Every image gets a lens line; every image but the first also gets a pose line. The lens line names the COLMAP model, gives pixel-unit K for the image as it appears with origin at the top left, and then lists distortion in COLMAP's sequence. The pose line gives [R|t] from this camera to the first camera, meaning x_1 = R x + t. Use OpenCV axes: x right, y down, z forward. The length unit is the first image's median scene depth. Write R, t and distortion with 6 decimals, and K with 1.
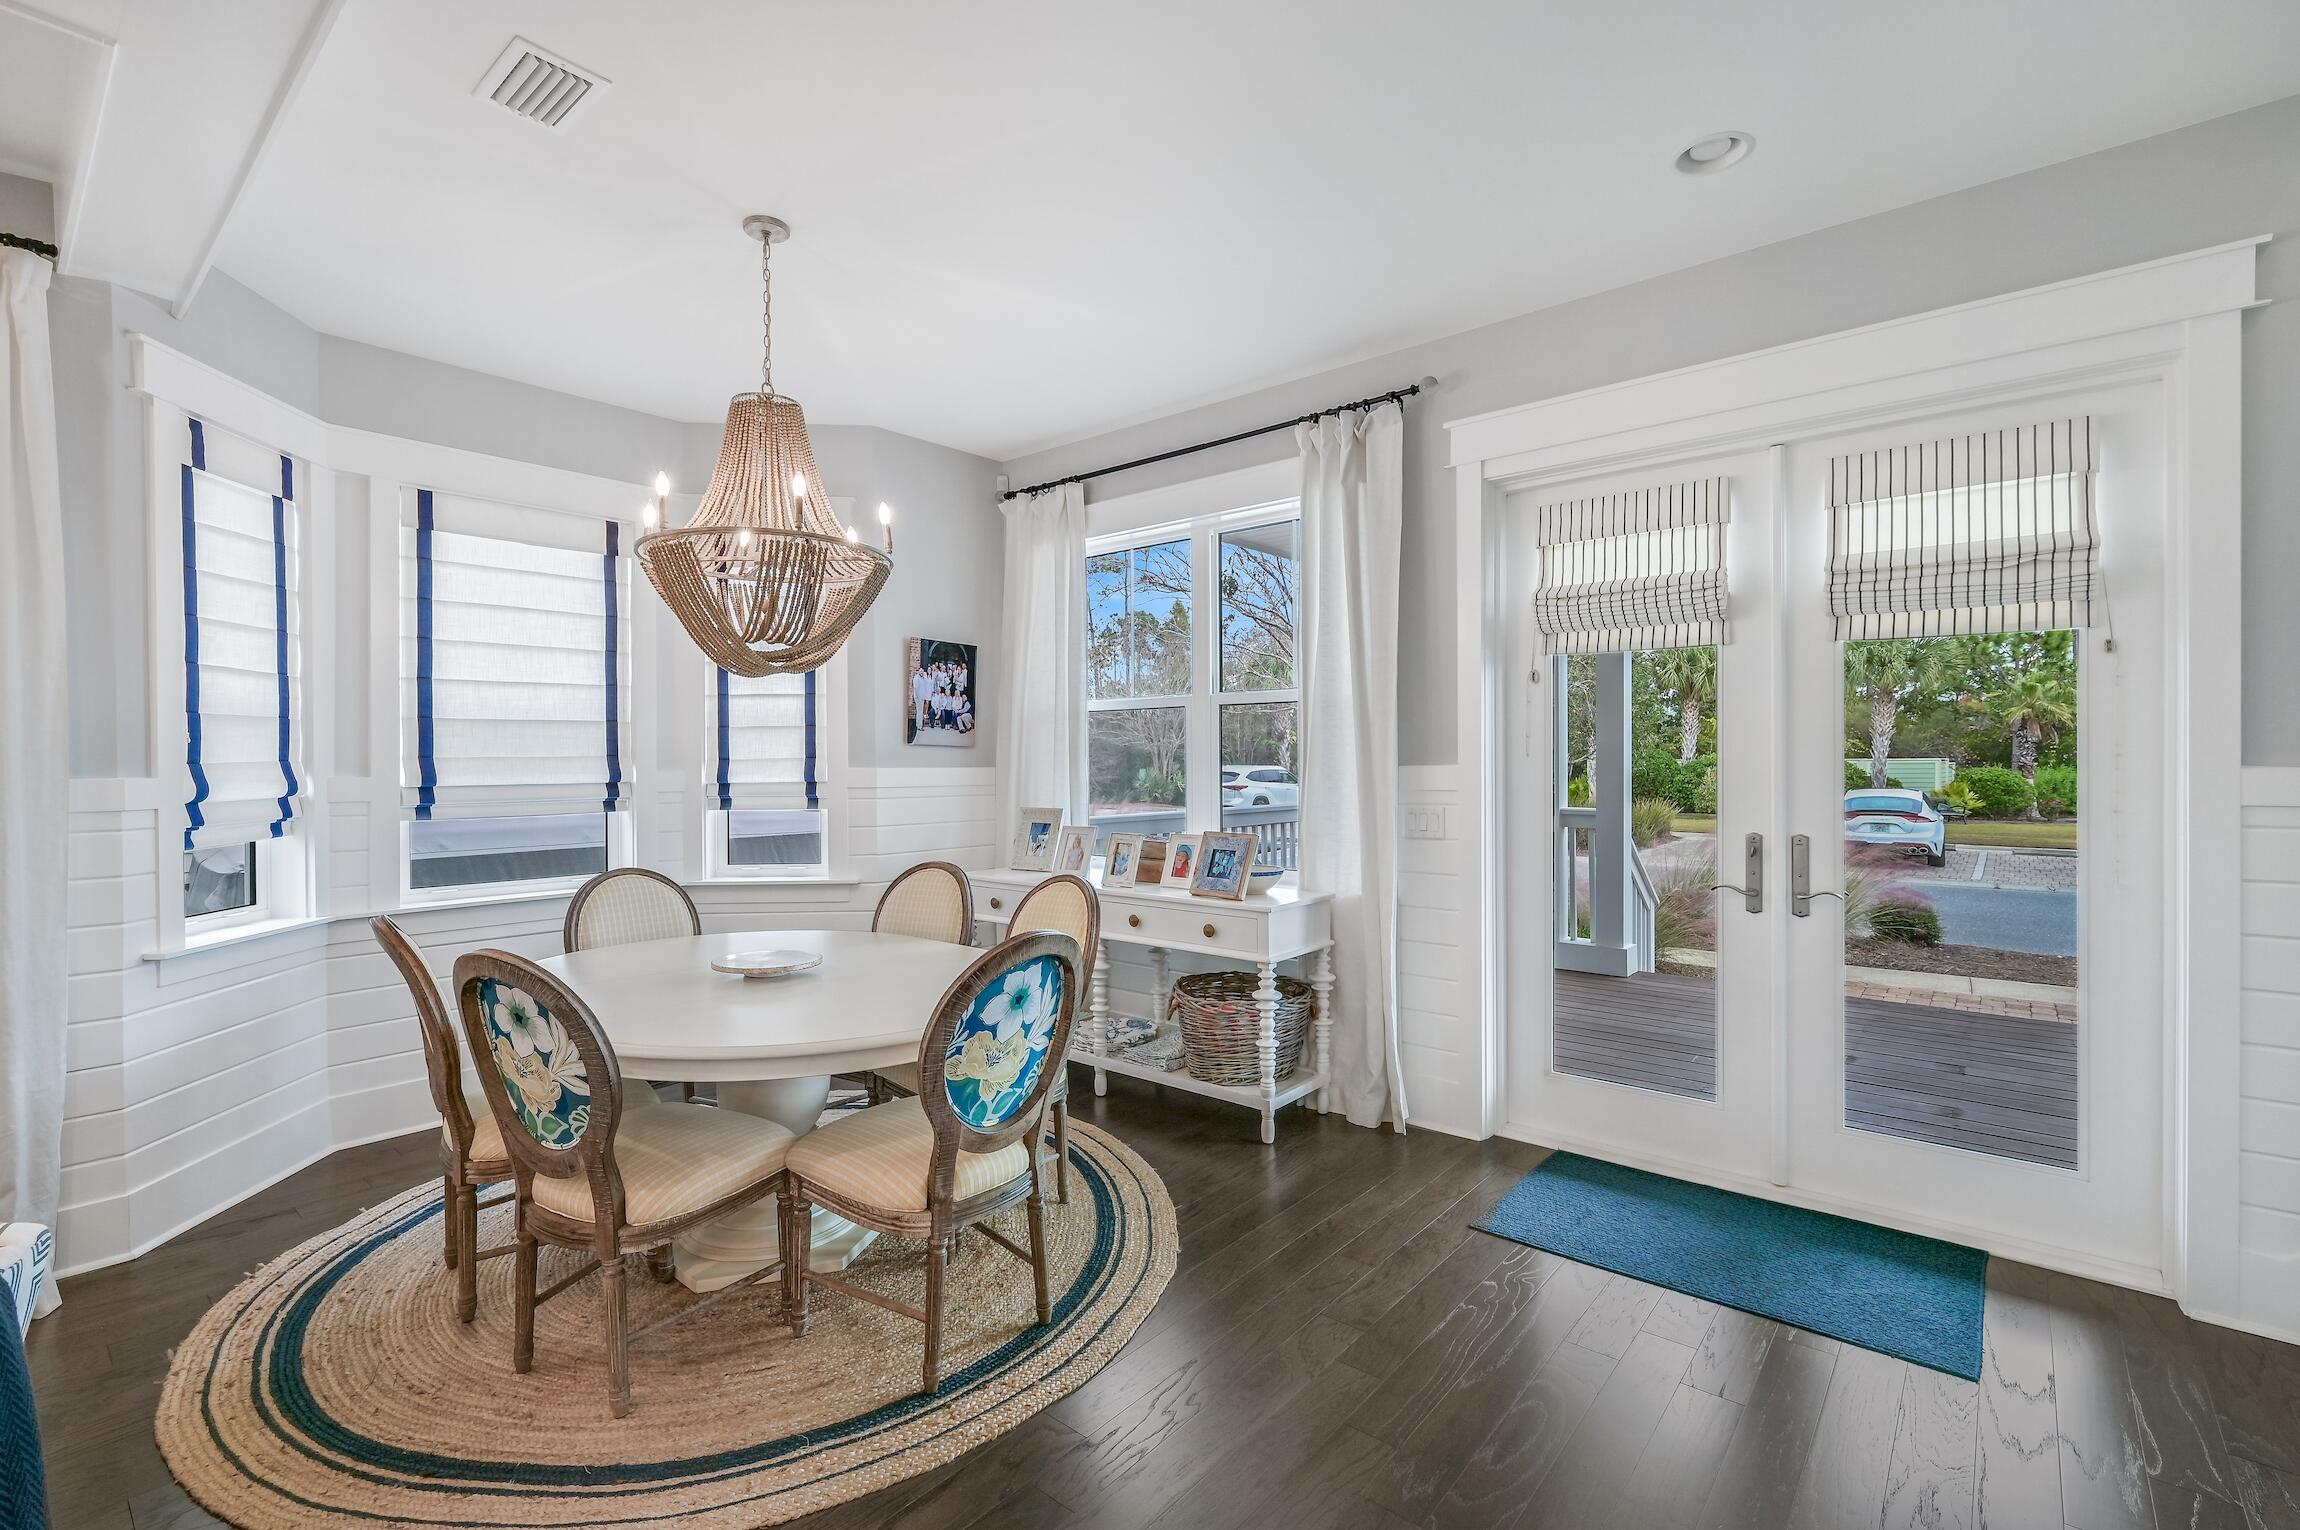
lens RADIAL K [[1002.3, 0, 1152.0], [0, 1002.3, 776.4], [0, 0, 1]] dist [0.003425, 0.000265]
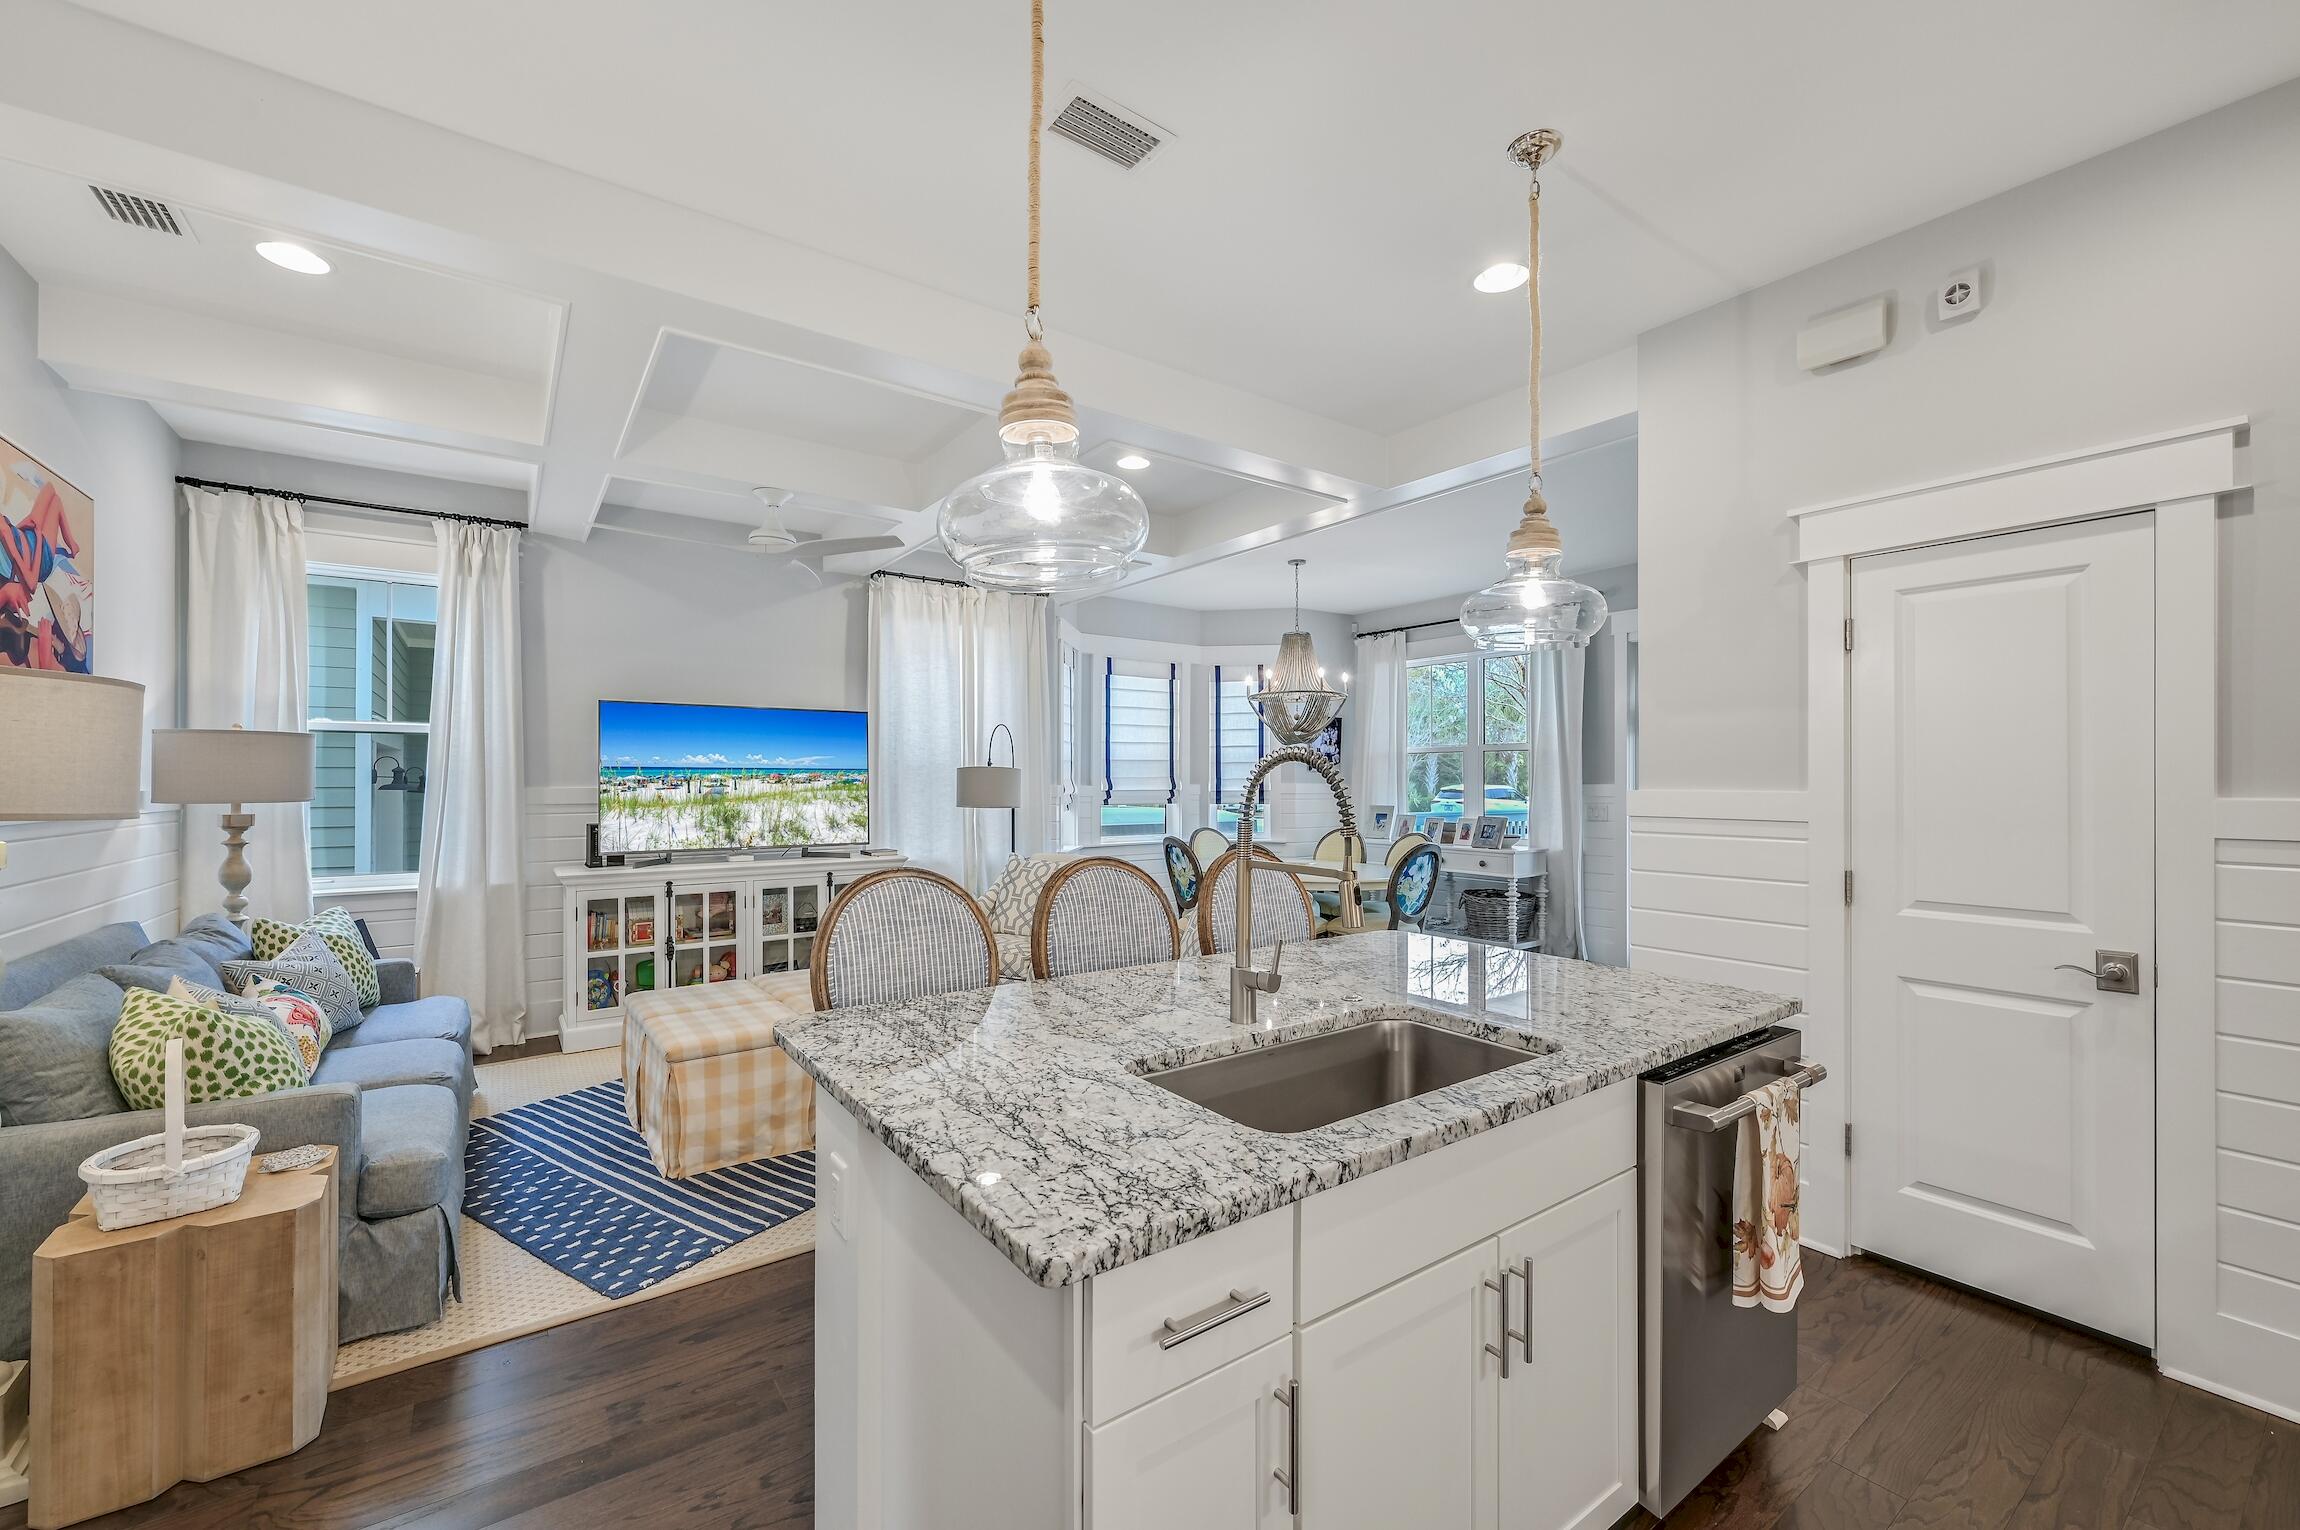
lens RADIAL K [[925.3, 0, 1147.3], [0, 925.3, 778.7], [0, 0, 1]] dist [0.002834, 0.000242]
pose [[0.970589, 0.005023, -0.240691, -0.163828], [-0.009056, 0.999836, -0.015653, 0.016821], [0.240573, 0.017372, 0.970476, -1.074950]]
